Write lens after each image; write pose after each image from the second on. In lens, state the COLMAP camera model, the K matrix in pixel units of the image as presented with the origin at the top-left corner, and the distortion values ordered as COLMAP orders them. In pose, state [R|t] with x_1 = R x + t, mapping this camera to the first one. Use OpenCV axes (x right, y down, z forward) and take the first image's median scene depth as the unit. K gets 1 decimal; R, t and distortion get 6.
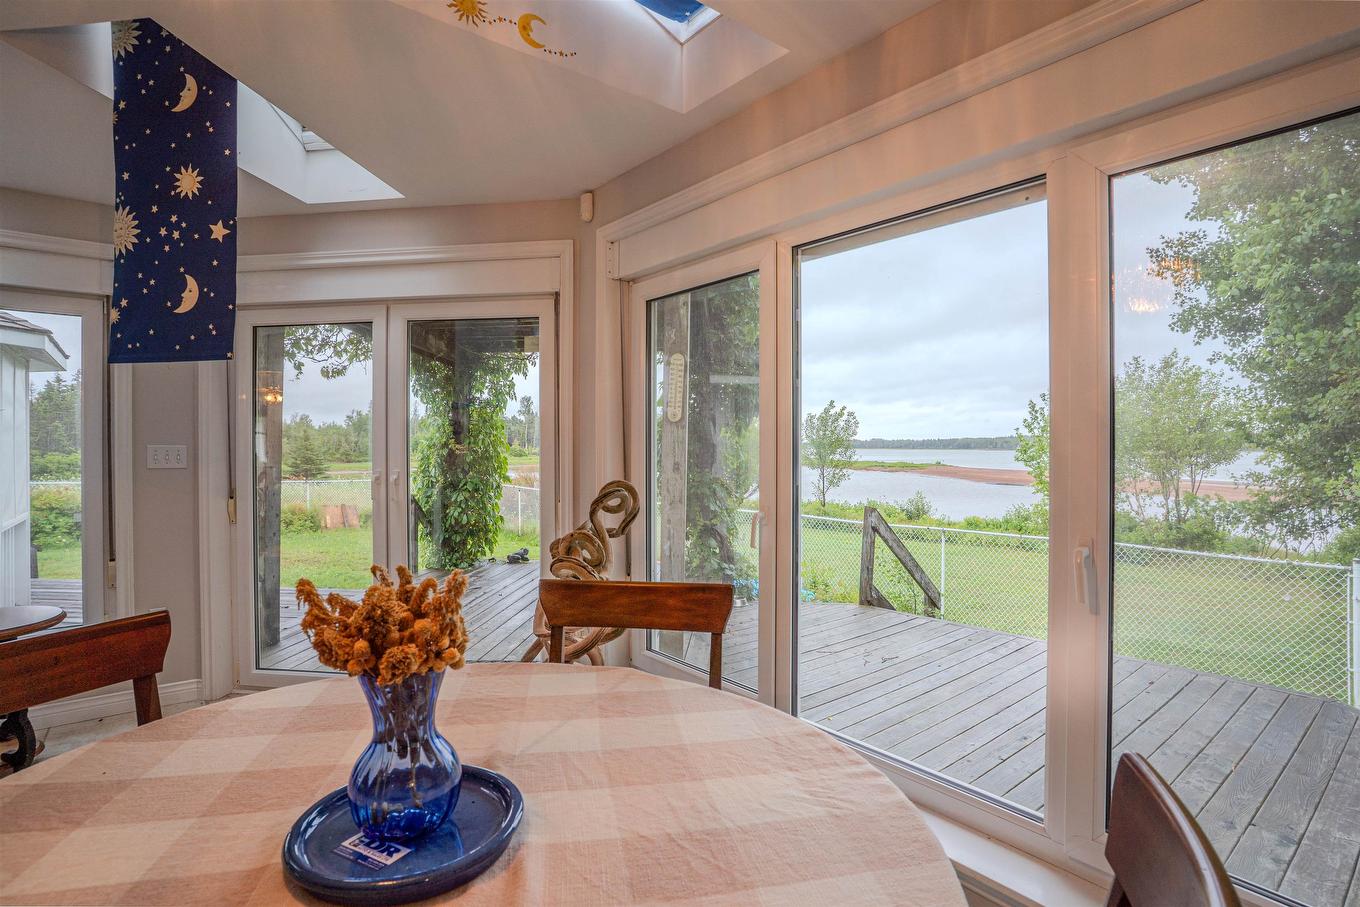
lens RADIAL K [[674.2, 0, 681.8], [0, 674.2, 450.2], [0, 0, 1]] dist [-0.081424, 0.038386]
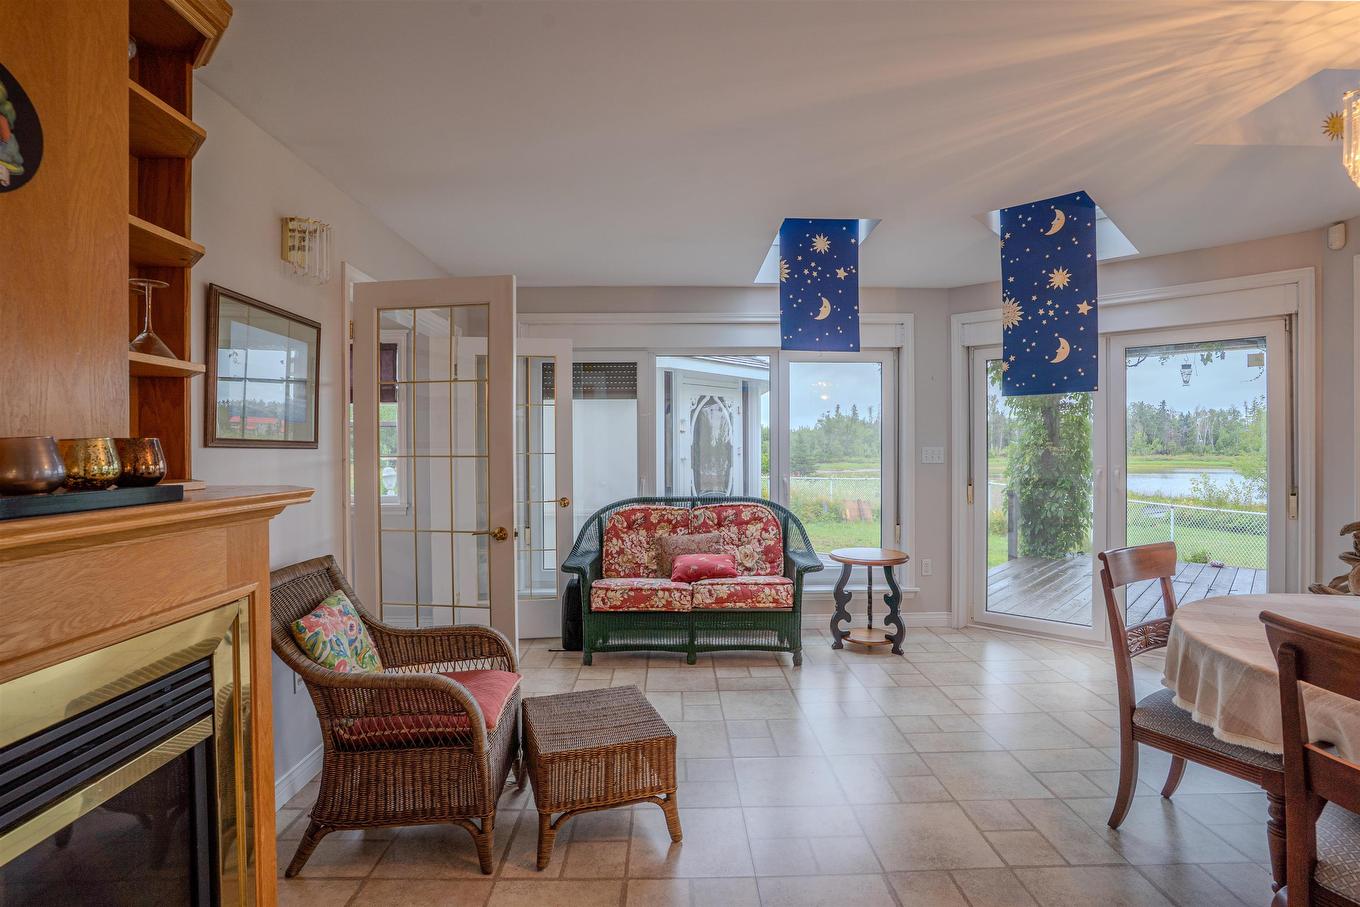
lens RADIAL K [[674.2, 0, 681.8], [0, 674.2, 450.2], [0, 0, 1]] dist [-0.081424, 0.038386]
pose [[0.790562, -0.000693, -0.612382, -0.503051], [-0.000574, 0.999998, -0.001872, 0.003173], [0.612382, 0.001832, 0.790560, -0.790339]]
